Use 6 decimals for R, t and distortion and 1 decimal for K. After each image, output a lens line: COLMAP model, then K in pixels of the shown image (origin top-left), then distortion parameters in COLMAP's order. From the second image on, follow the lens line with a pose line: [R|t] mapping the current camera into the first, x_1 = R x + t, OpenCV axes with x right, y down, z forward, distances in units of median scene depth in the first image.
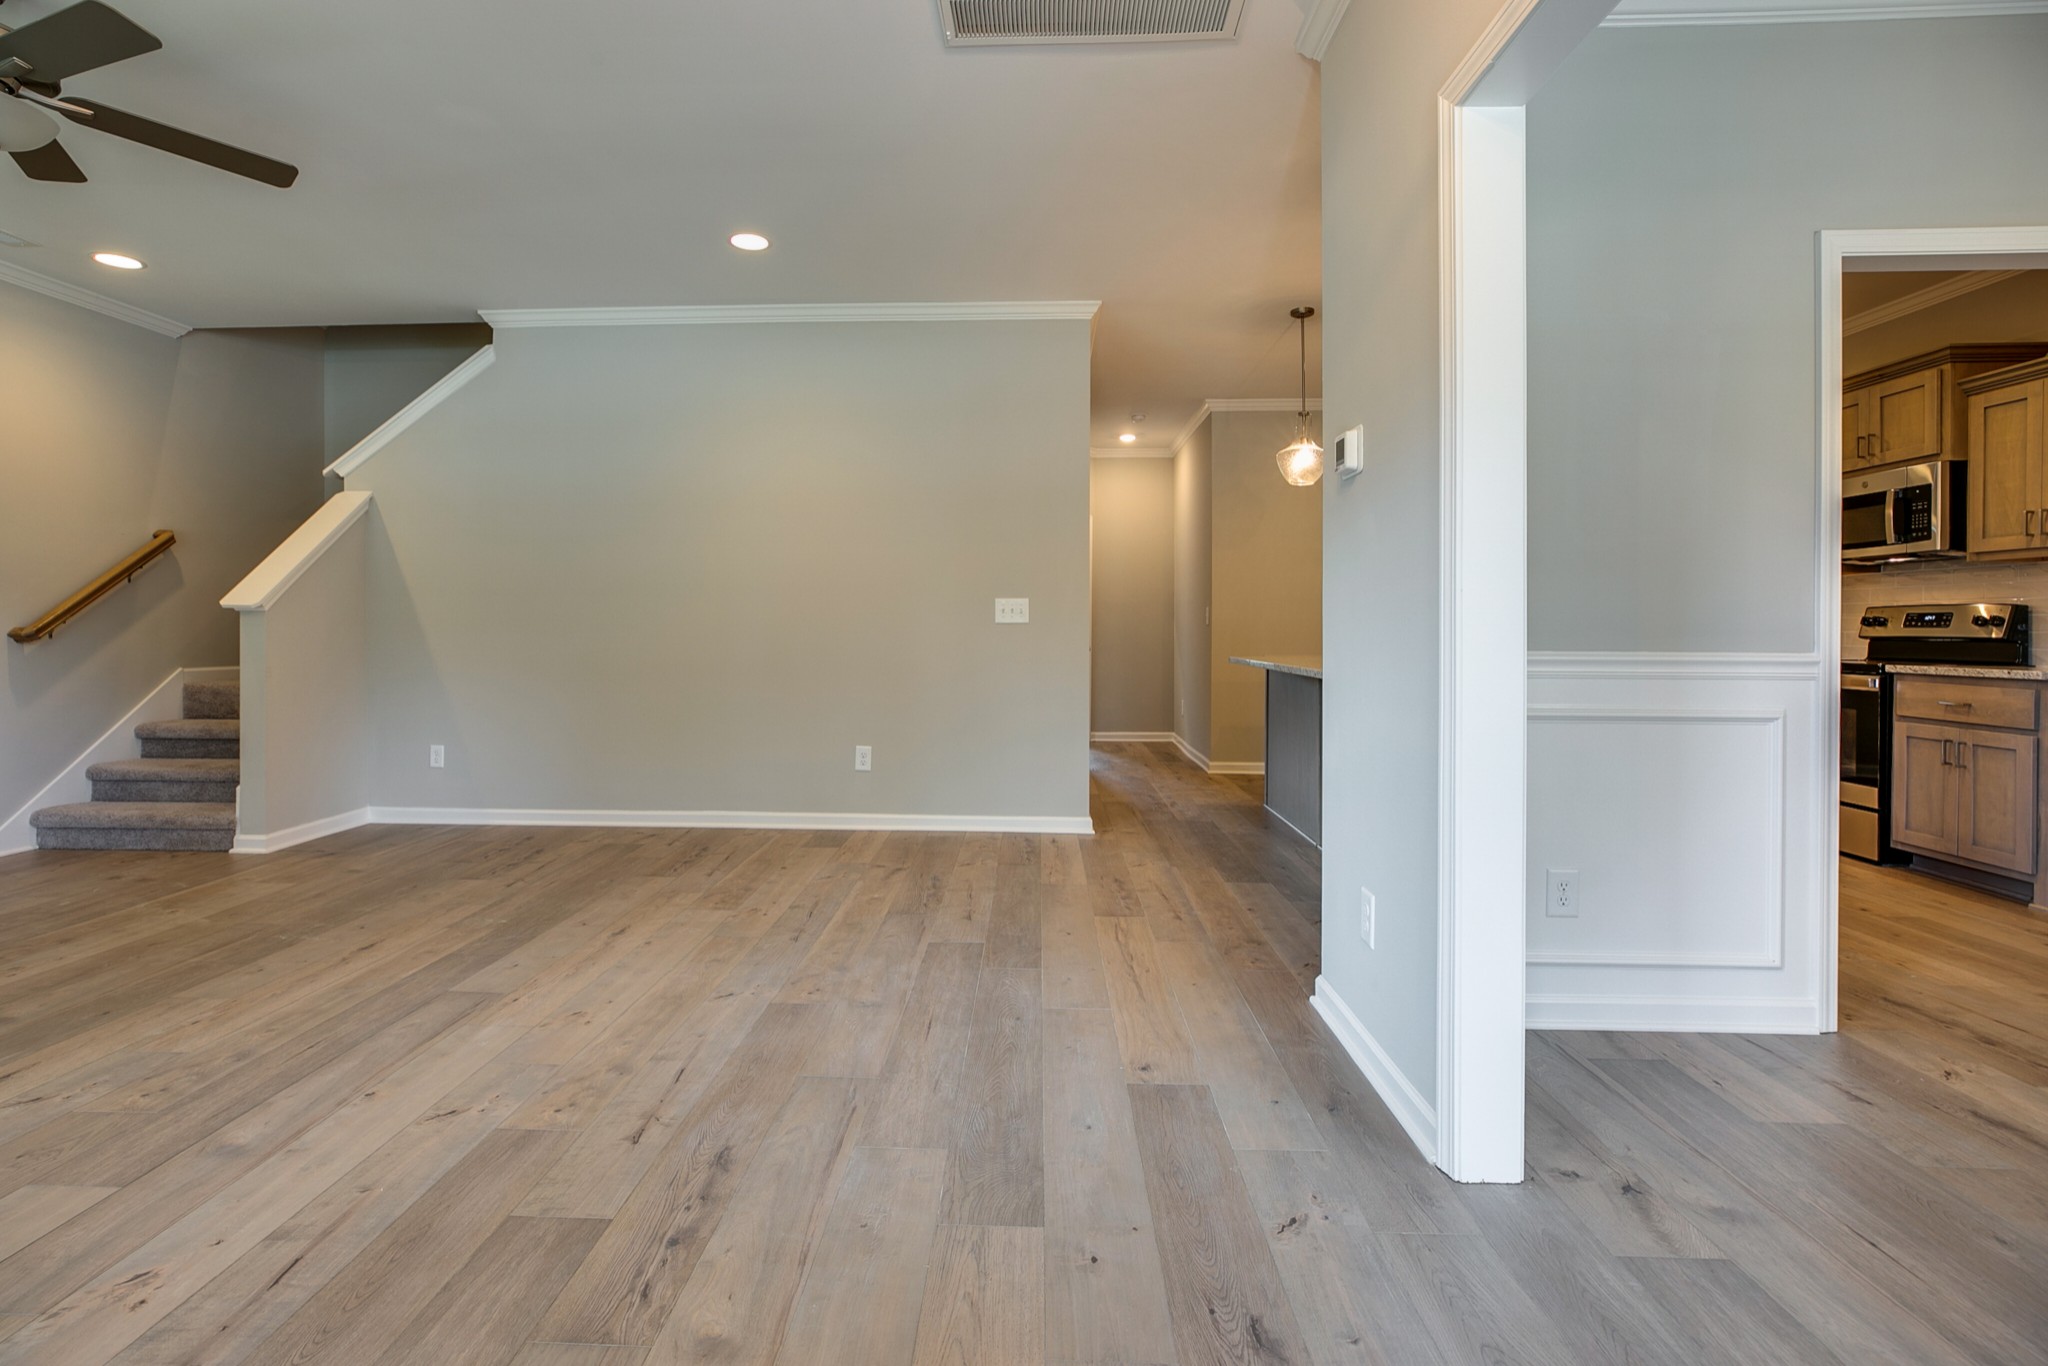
lens RADIAL K [[968.1, 0, 1019.4], [0, 968.1, 670.0], [0, 0, 1]] dist [-0.020812, 0.001238]
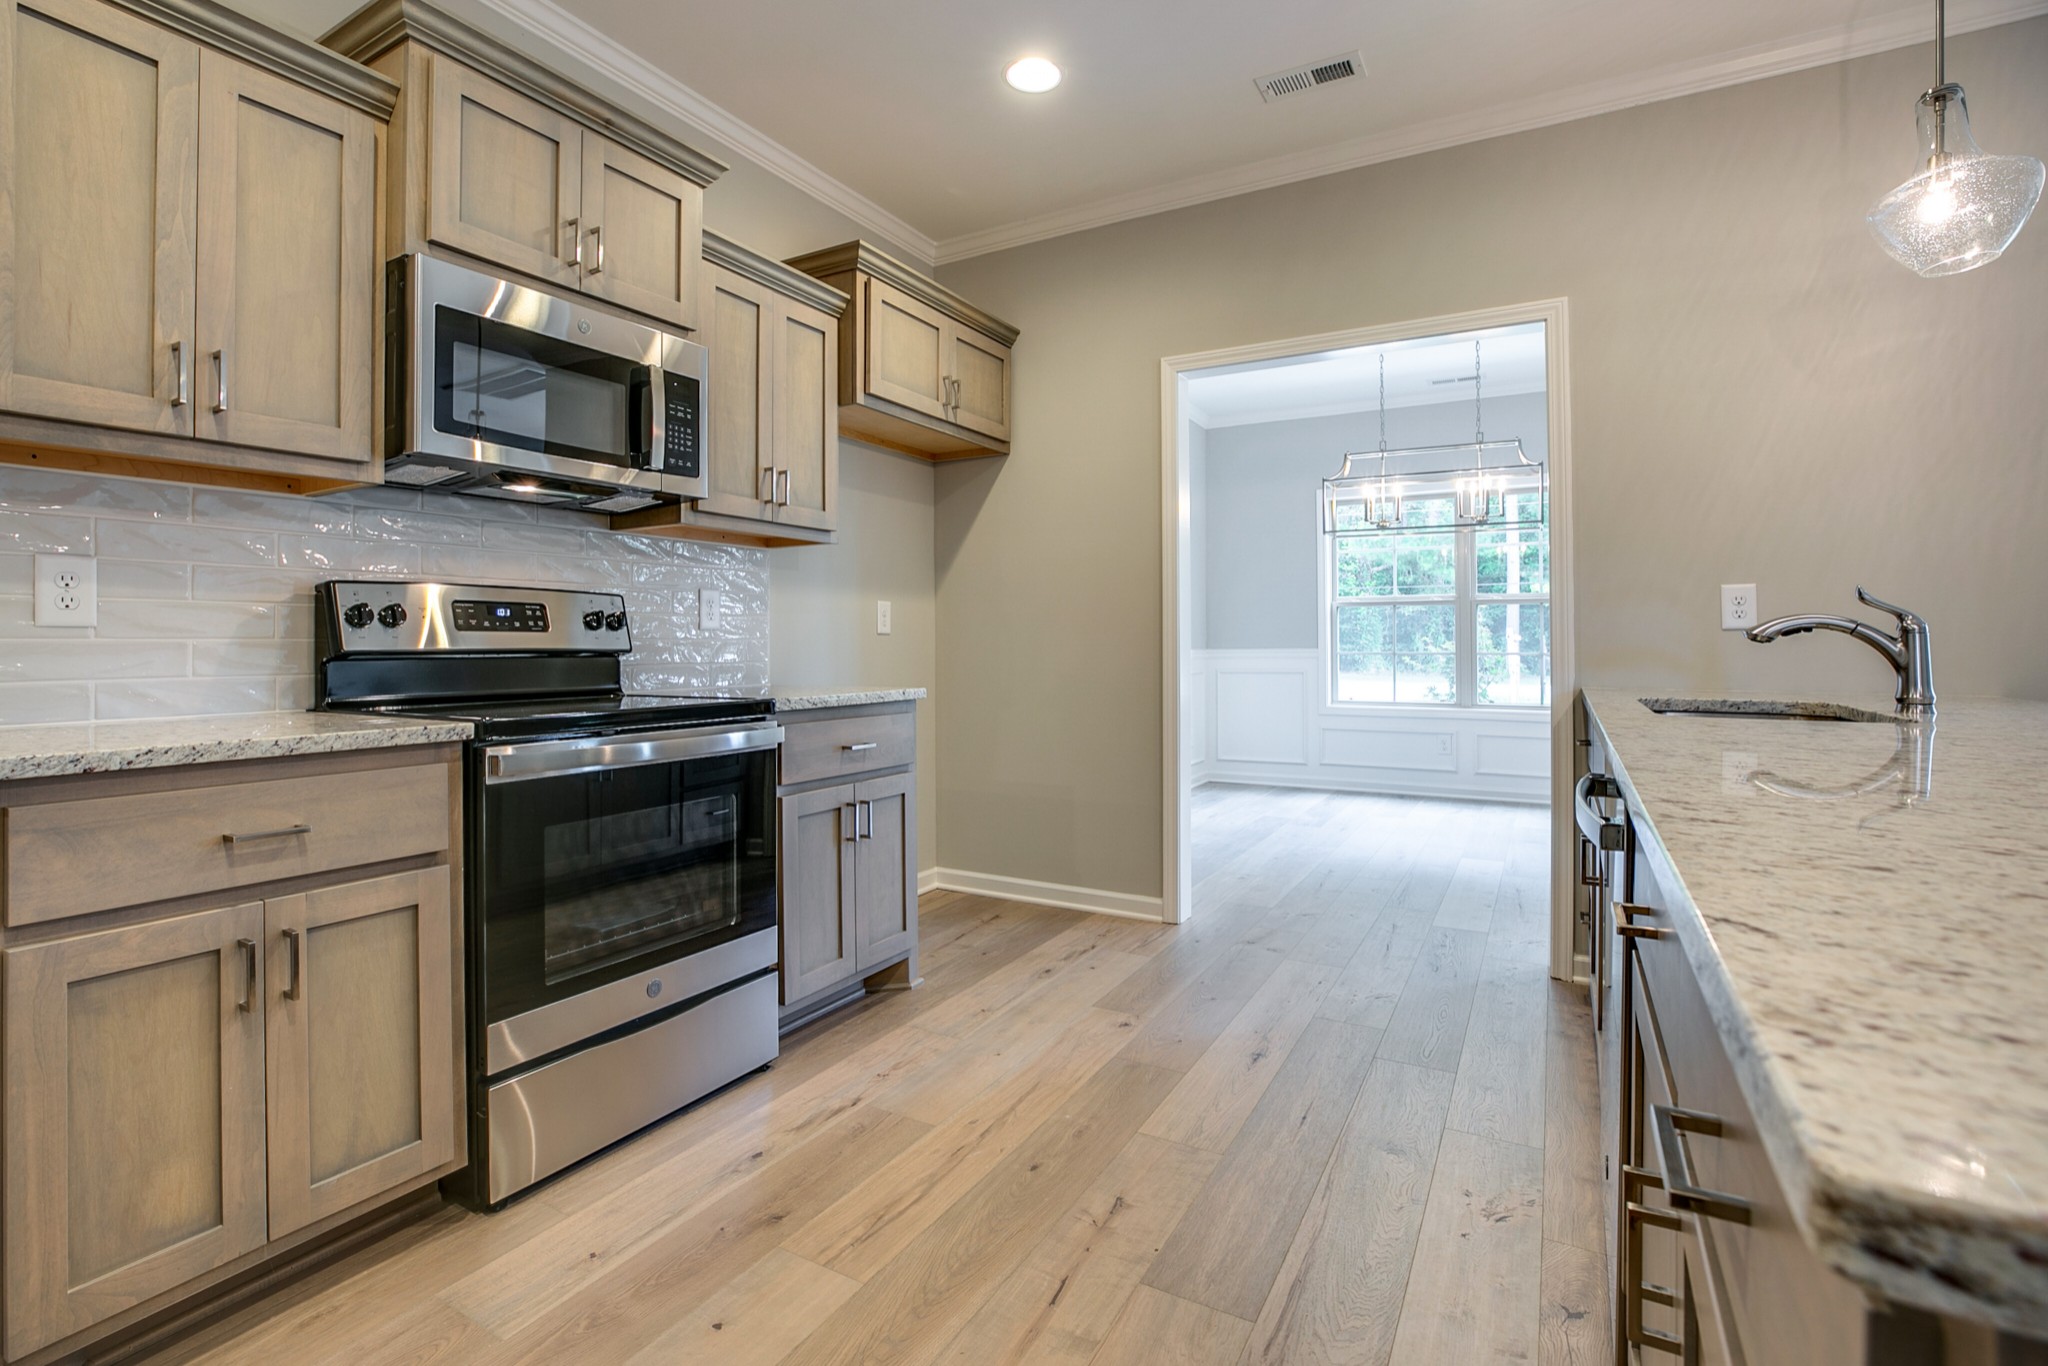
lens RADIAL K [[978.4, 0, 1012.8], [0, 978.4, 639.6], [0, 0, 1]] dist [-0.041167, 0.014611]
pose [[-0.889188, 0.000143, 0.457541, 0.696416], [0.018086, 0.999229, 0.034837, -0.077354], [-0.457184, 0.039252, -0.888506, 1.941209]]
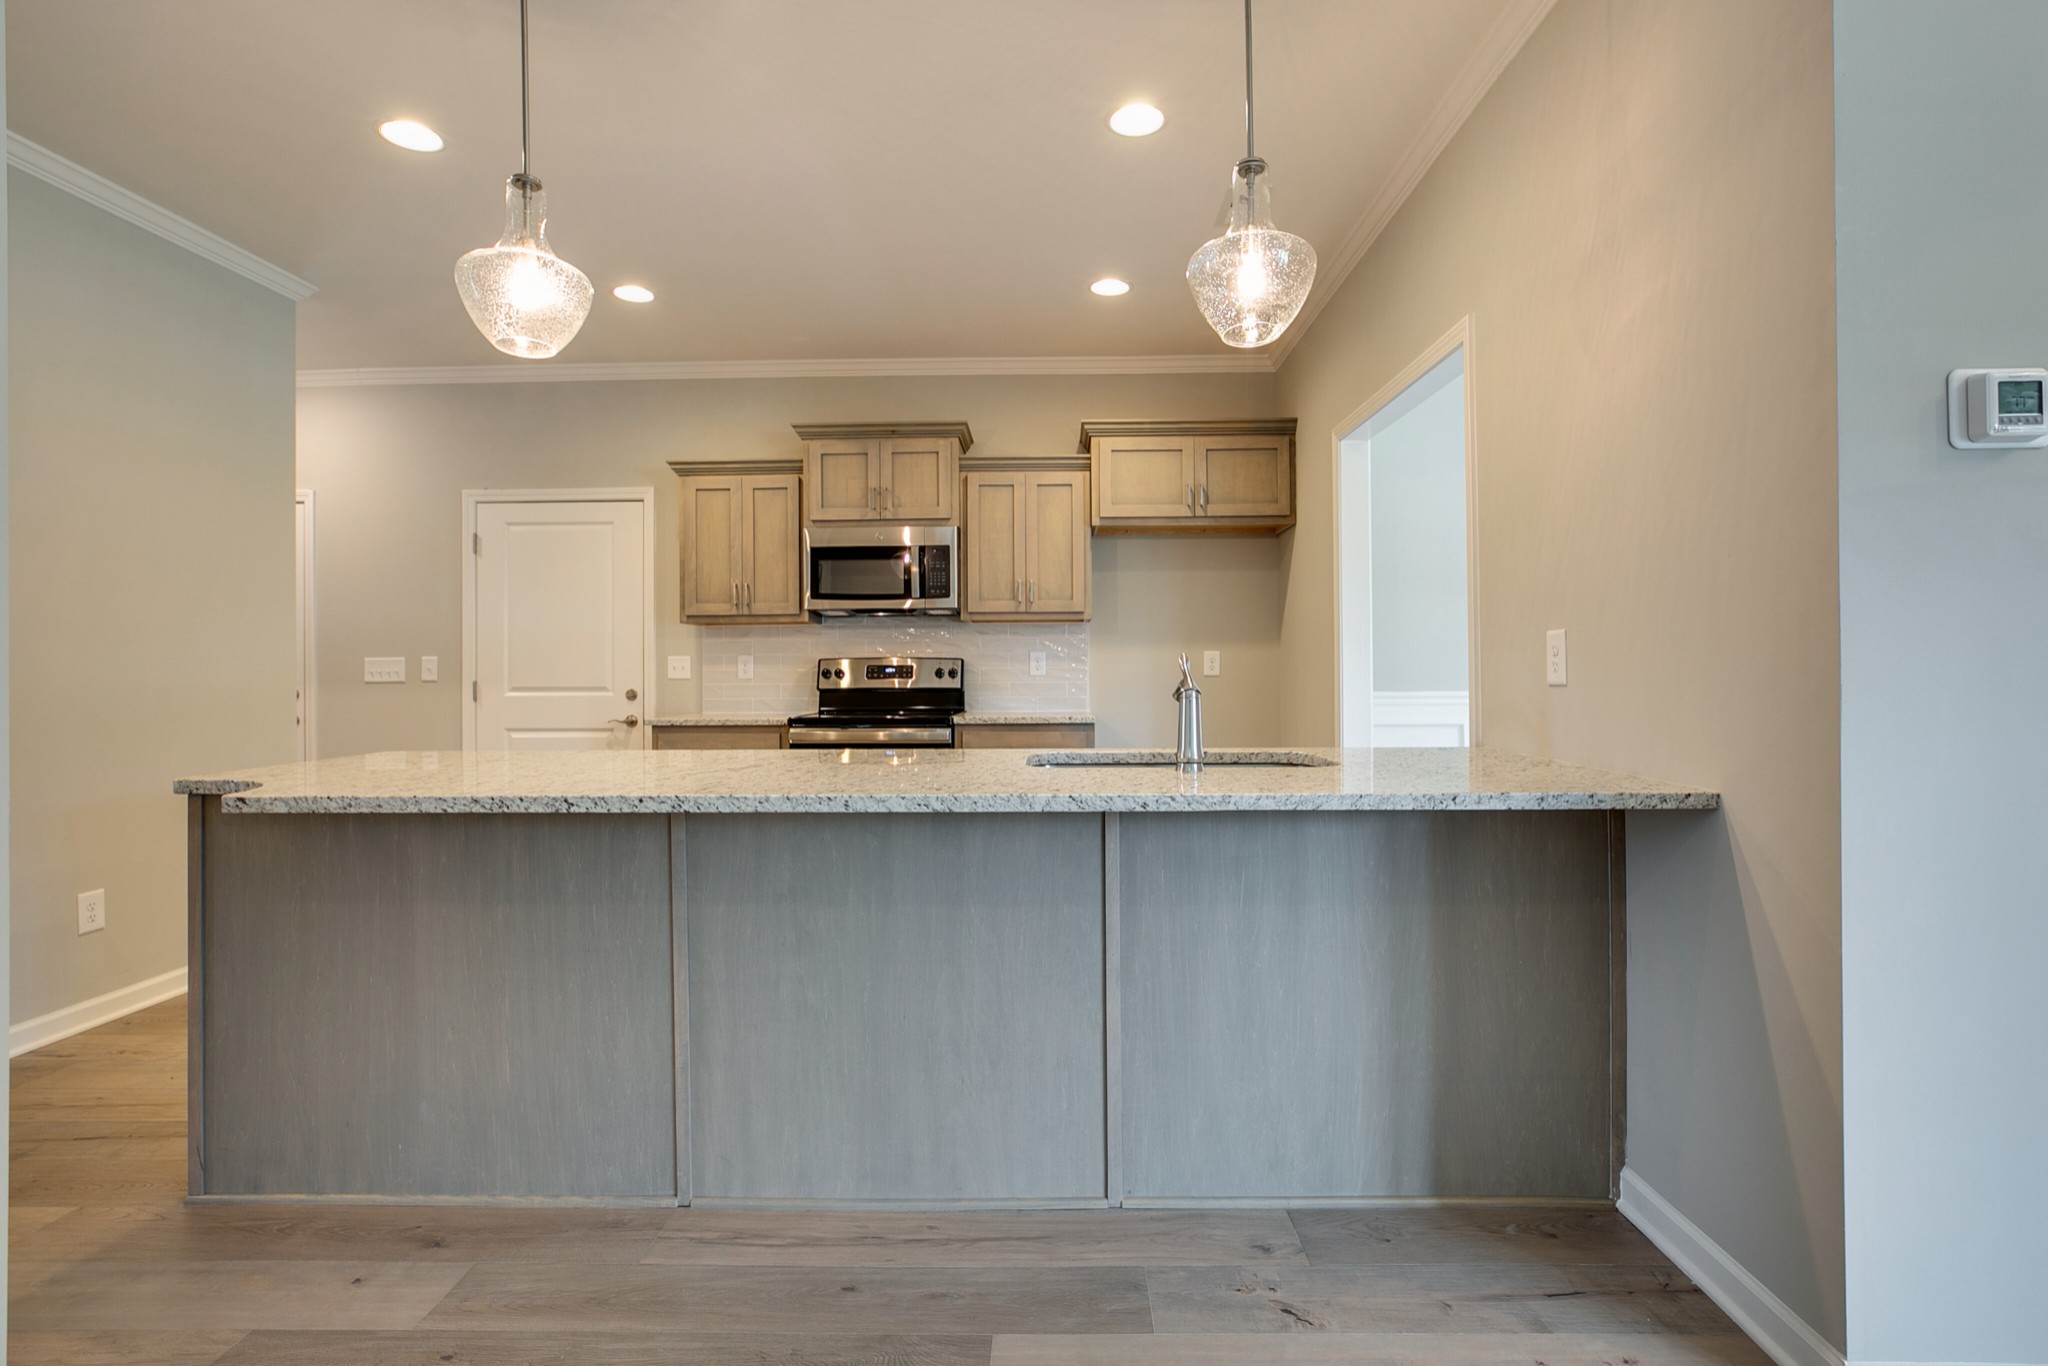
lens RADIAL K [[999.2, 0, 1024.0], [0, 999.2, 683.0], [0, 0, 1]] dist [-0.001474, 0.000305]
pose [[-0.012106, -0.017930, 0.999766, -0.227683], [0.046356, 0.998754, 0.018473, -0.078786], [-0.998852, 0.046569, -0.011259, 1.268621]]
